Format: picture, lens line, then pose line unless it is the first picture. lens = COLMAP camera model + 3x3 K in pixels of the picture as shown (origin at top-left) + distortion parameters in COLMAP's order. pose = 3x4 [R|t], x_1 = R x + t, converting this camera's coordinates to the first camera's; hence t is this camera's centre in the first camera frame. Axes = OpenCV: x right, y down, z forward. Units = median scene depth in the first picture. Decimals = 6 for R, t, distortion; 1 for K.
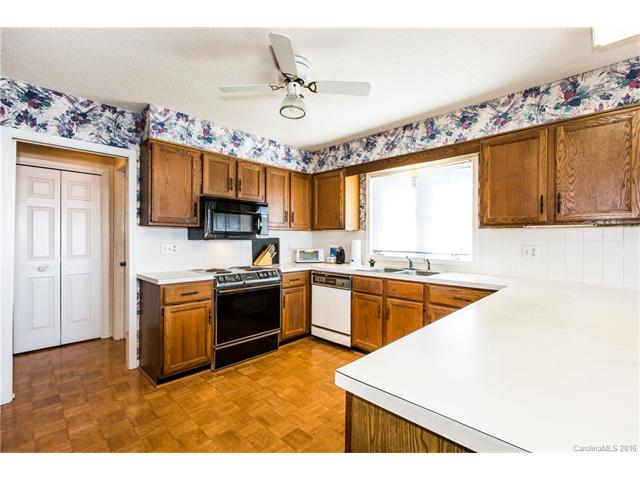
lens RADIAL K [[286.7, 0, 319.7], [0, 286.7, 240.1], [0, 0, 1]] dist [-0.000120, 0.000587]
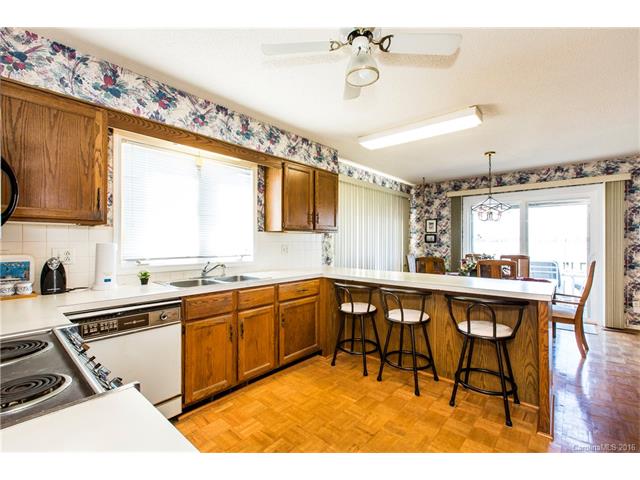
lens RADIAL K [[286.7, 0, 318.1], [0, 286.7, 240.0], [0, 0, 1]] dist [-0.000120, 0.000587]
pose [[-0.036788, 0.002012, 0.999321, -0.569127], [0.005631, 0.999983, -0.001806, -0.003392], [-0.999307, 0.005561, -0.036799, 0.767343]]
